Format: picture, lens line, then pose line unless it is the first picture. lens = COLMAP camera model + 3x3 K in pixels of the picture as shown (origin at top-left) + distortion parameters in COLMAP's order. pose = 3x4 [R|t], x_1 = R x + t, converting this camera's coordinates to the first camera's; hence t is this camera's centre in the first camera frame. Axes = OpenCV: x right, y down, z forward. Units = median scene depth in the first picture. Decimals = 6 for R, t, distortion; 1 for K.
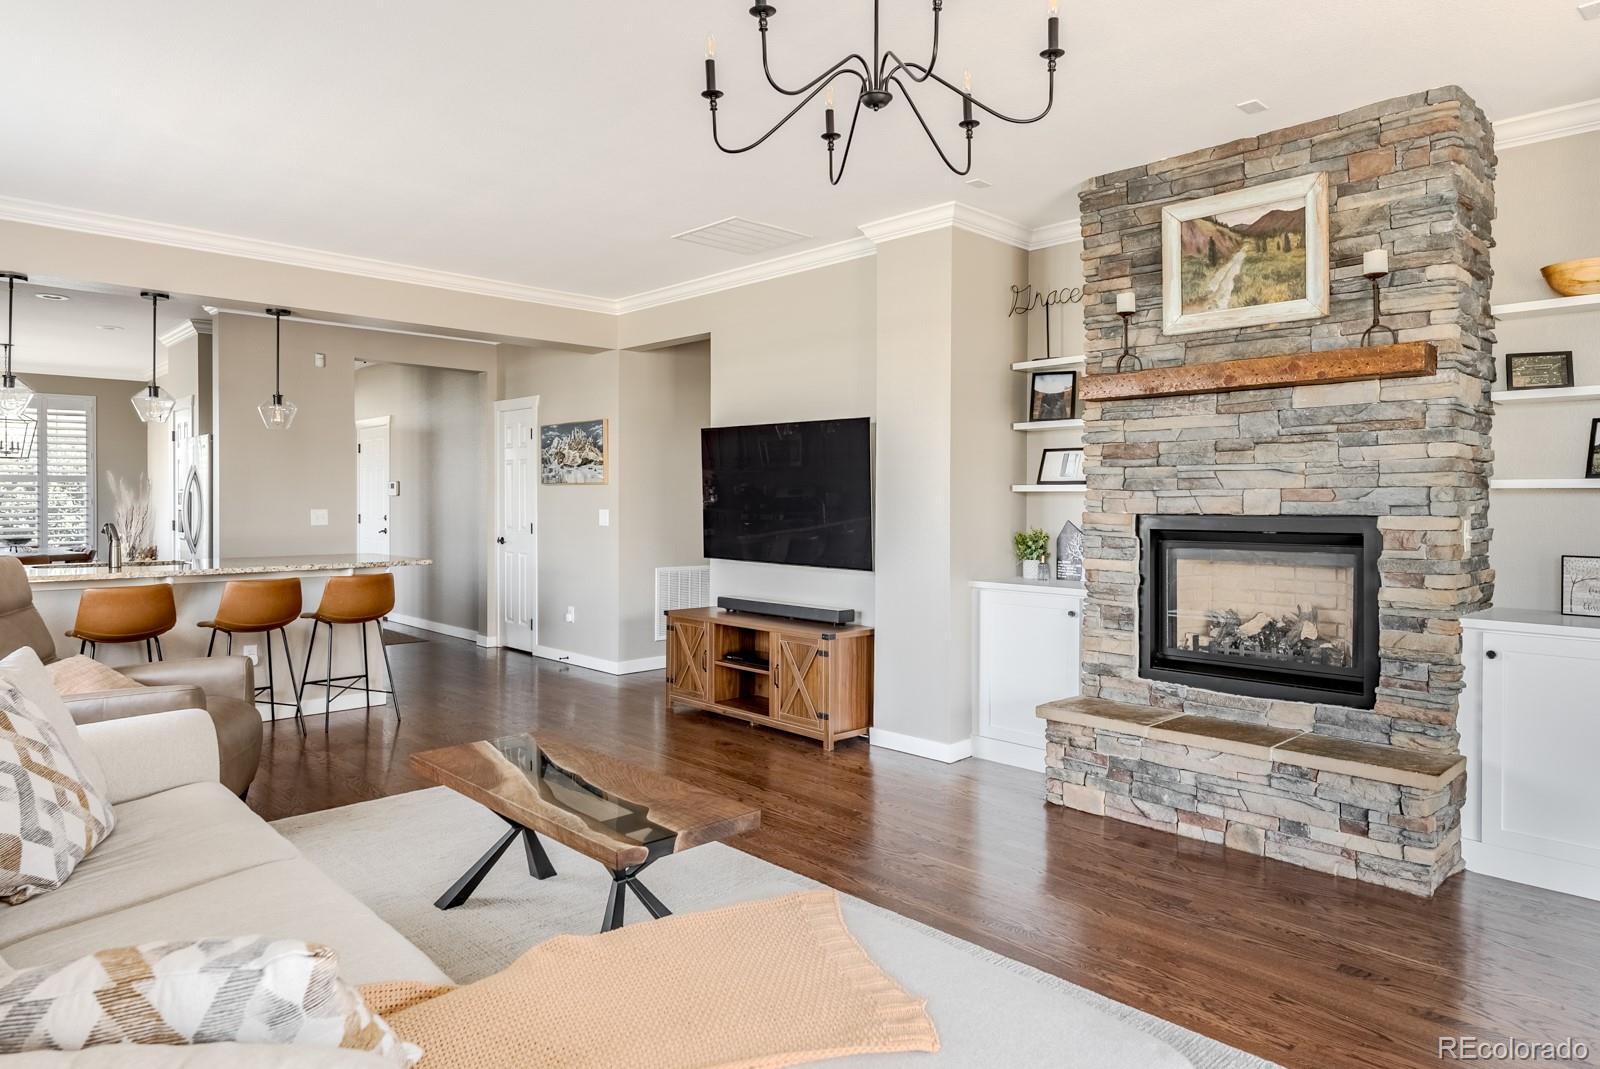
lens RADIAL K [[977.7, 0, 804.7], [0, 977.7, 516.3], [0, 0, 1]] dist [-0.005741, 0.000624]
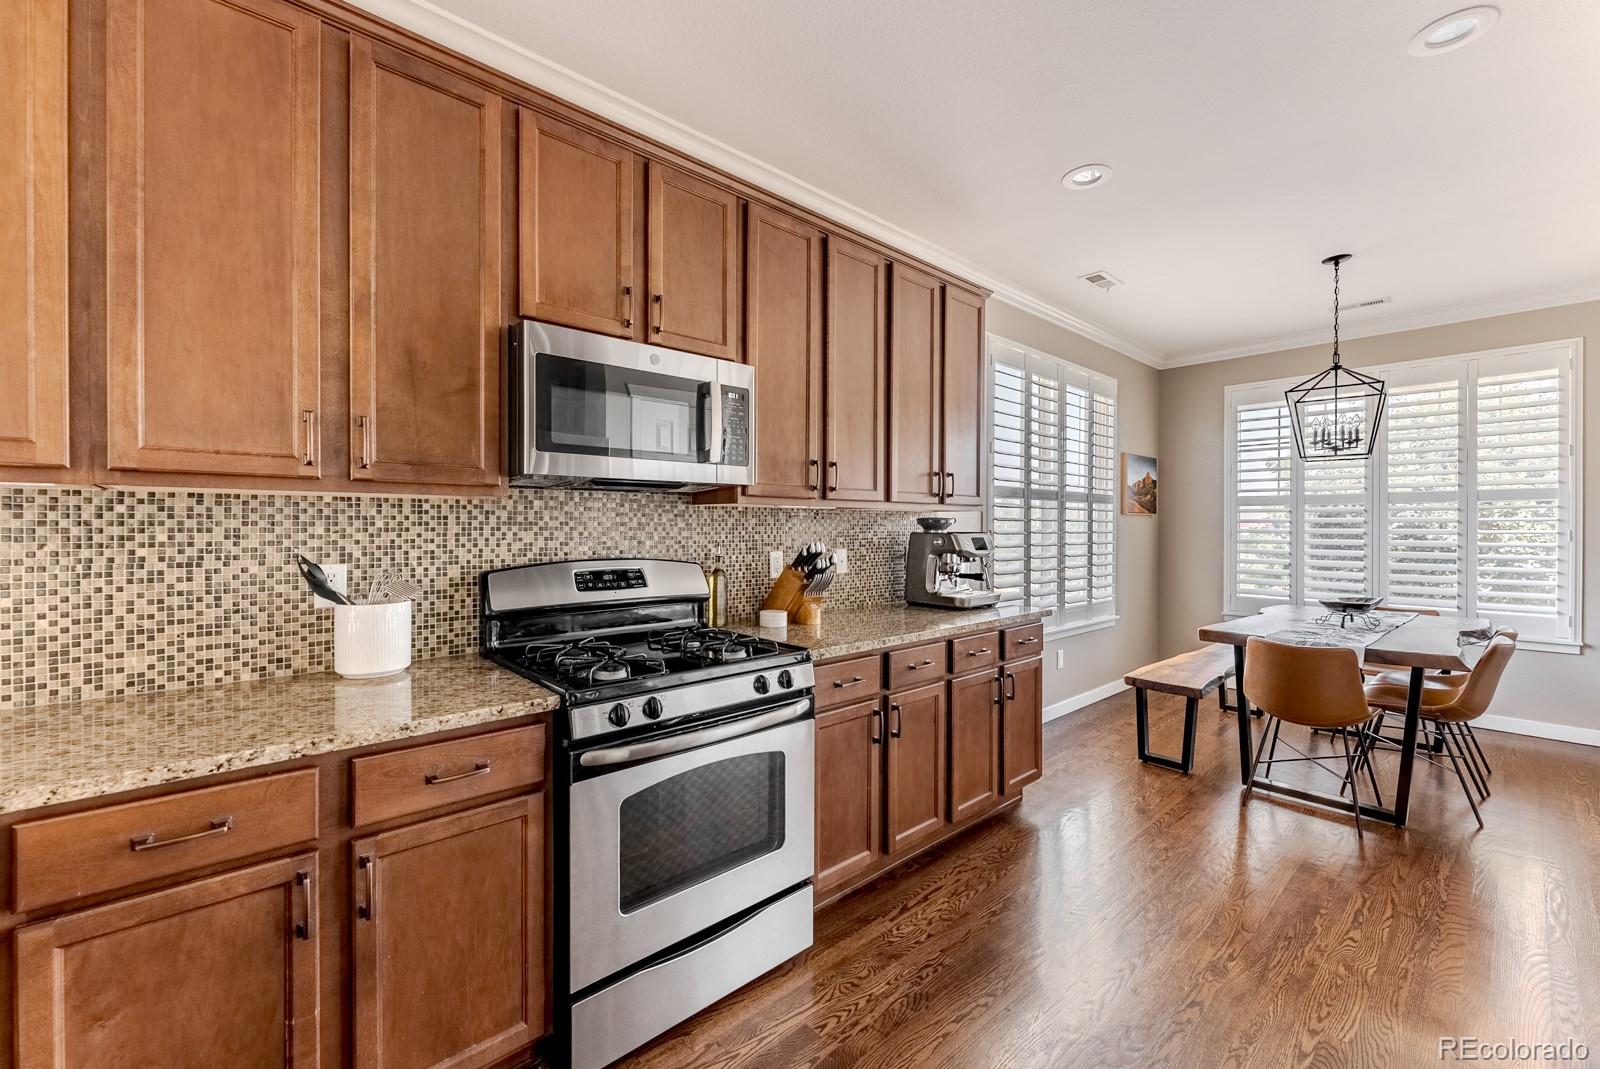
lens RADIAL K [[665.7, 0, 802.6], [0, 665.7, 529.7], [0, 0, 1]] dist [-0.001706, -0.001097]
pose [[-0.017800, 0.001177, -0.999841, -0.936018], [-0.016788, 0.999858, 0.001476, -0.029148], [0.999701, 0.016812, -0.017778, 1.543088]]
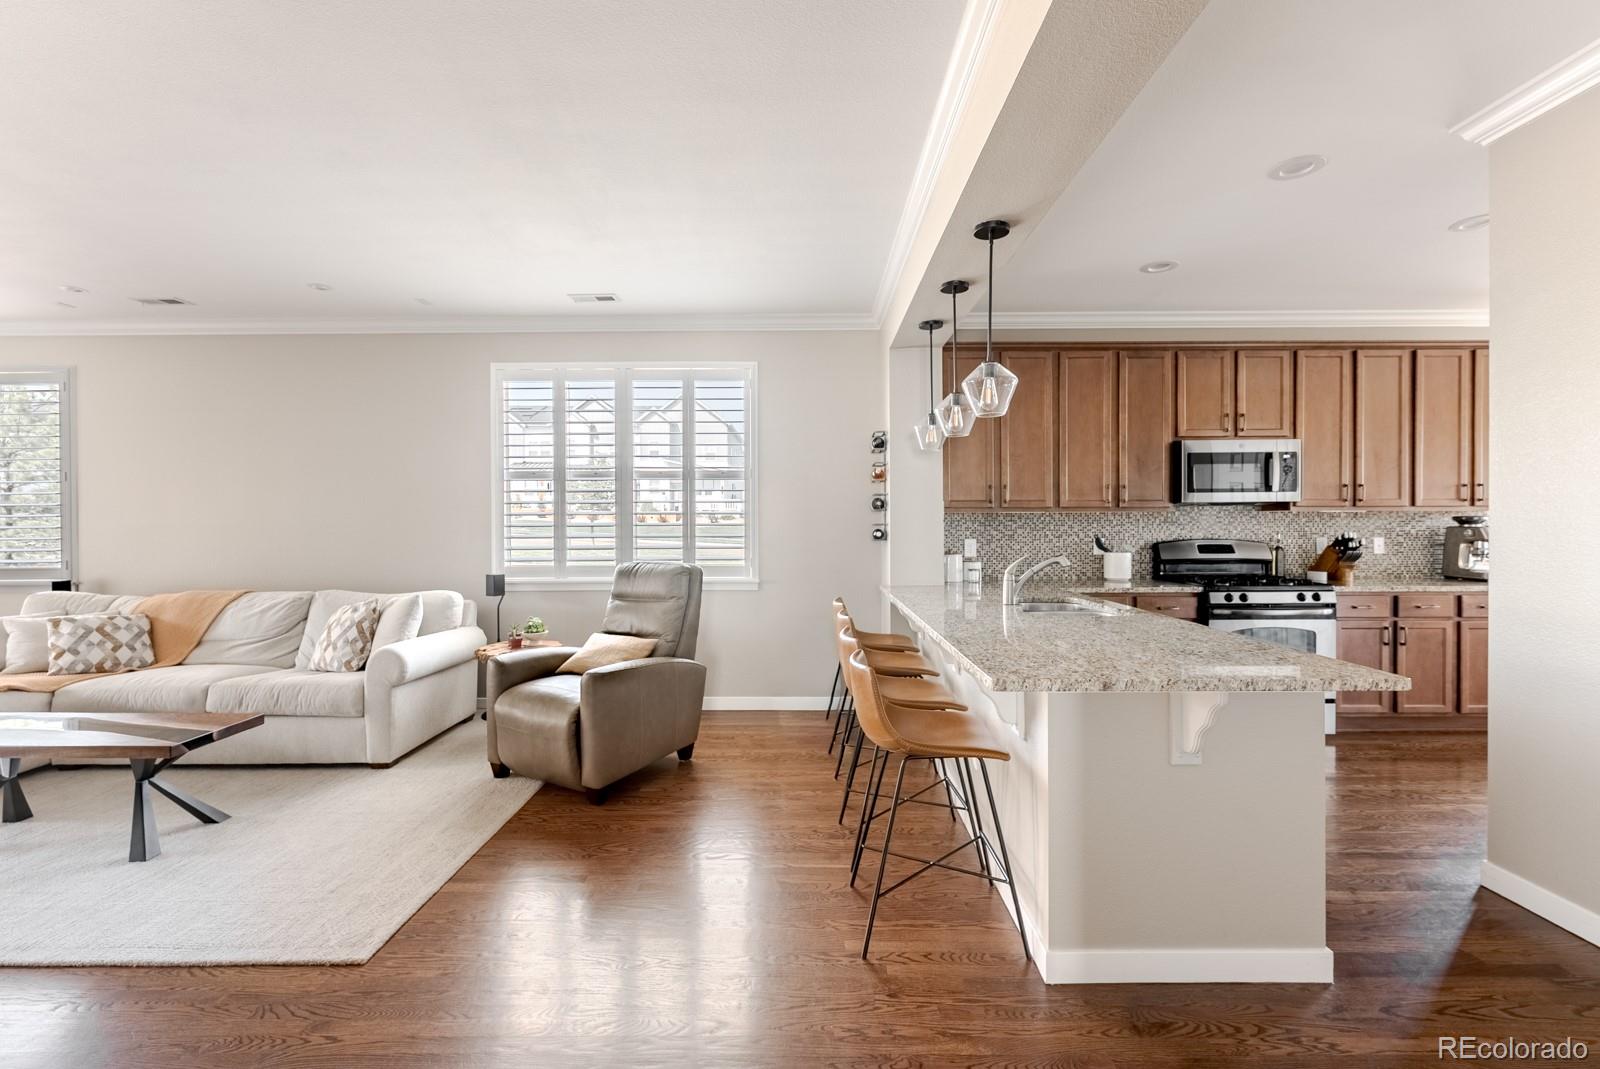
lens RADIAL K [[665.7, 0, 805.2], [0, 665.7, 527.4], [0, 0, 1]] dist [-0.001706, -0.001097]
pose [[-0.697870, 0.004520, -0.716210, -0.212162], [-0.009195, 0.999841, 0.015270, -0.032138], [0.716165, 0.017242, -0.697718, 1.661399]]
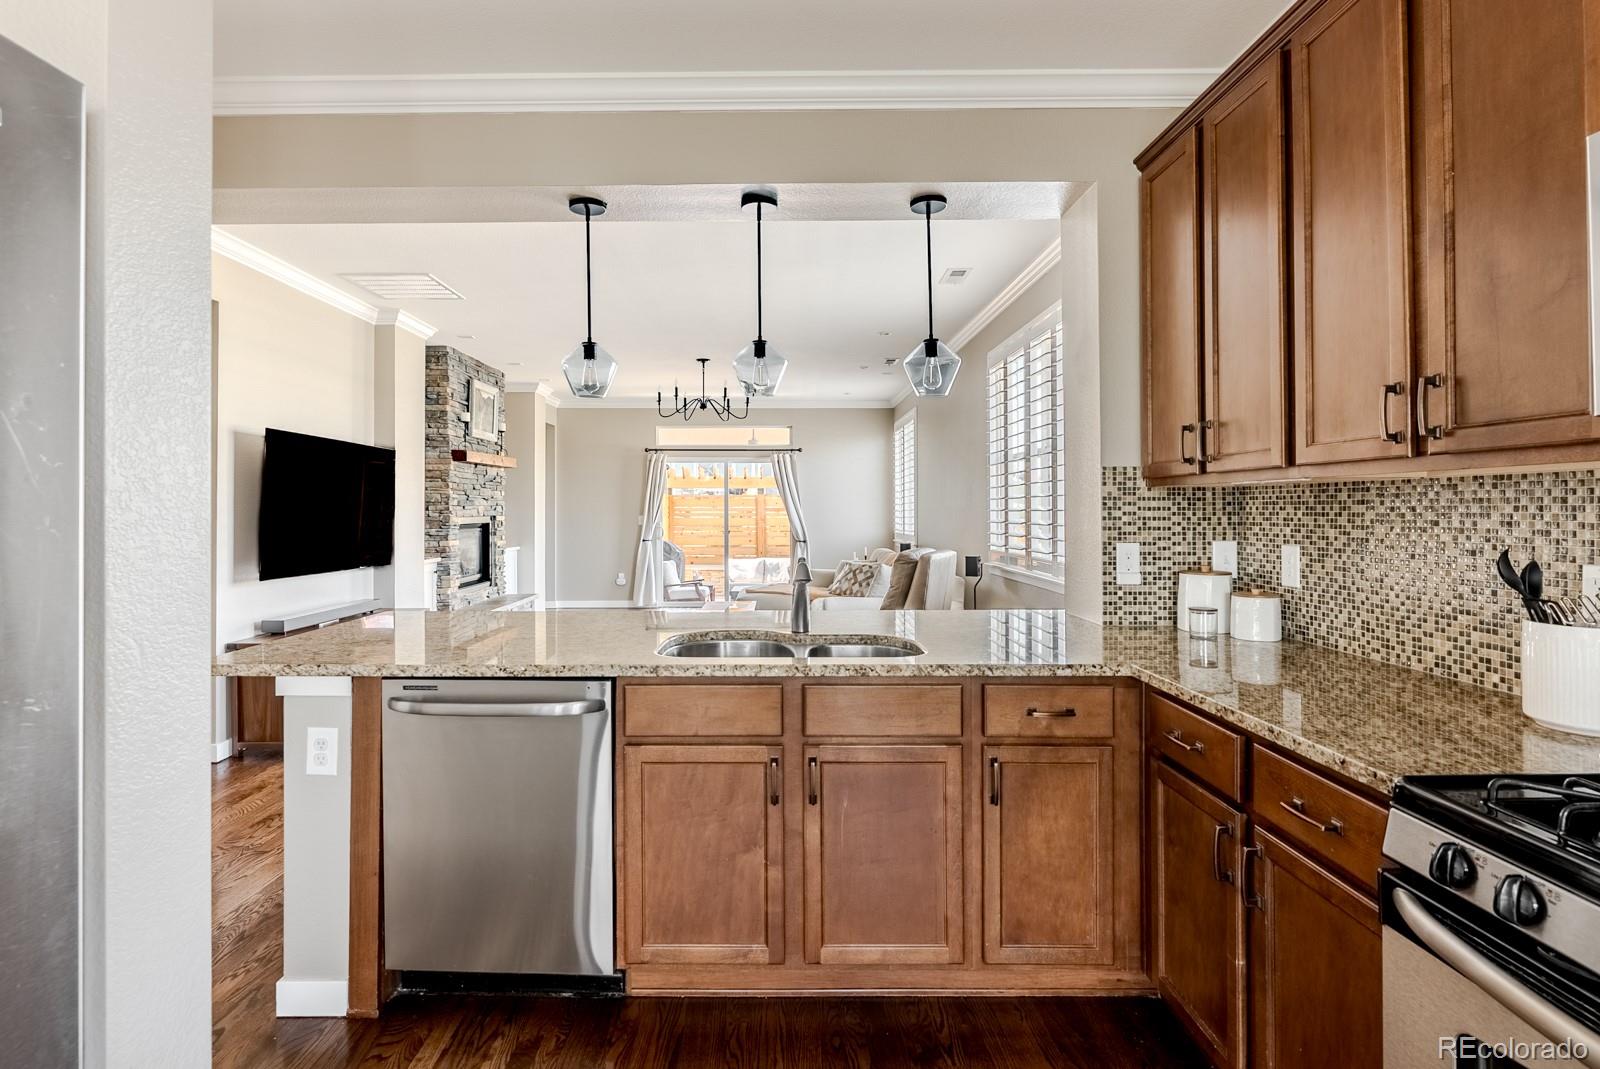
lens RADIAL K [[792.6, 0, 784.8], [0, 792.6, 505.3], [0, 0, 1]] dist [-0.030048, 0.002636]
pose [[-0.723829, 0.001448, 0.689977, -1.326943], [0.010425, 0.999907, 0.008838, -0.035525], [-0.689900, 0.013590, -0.723777, 1.738479]]
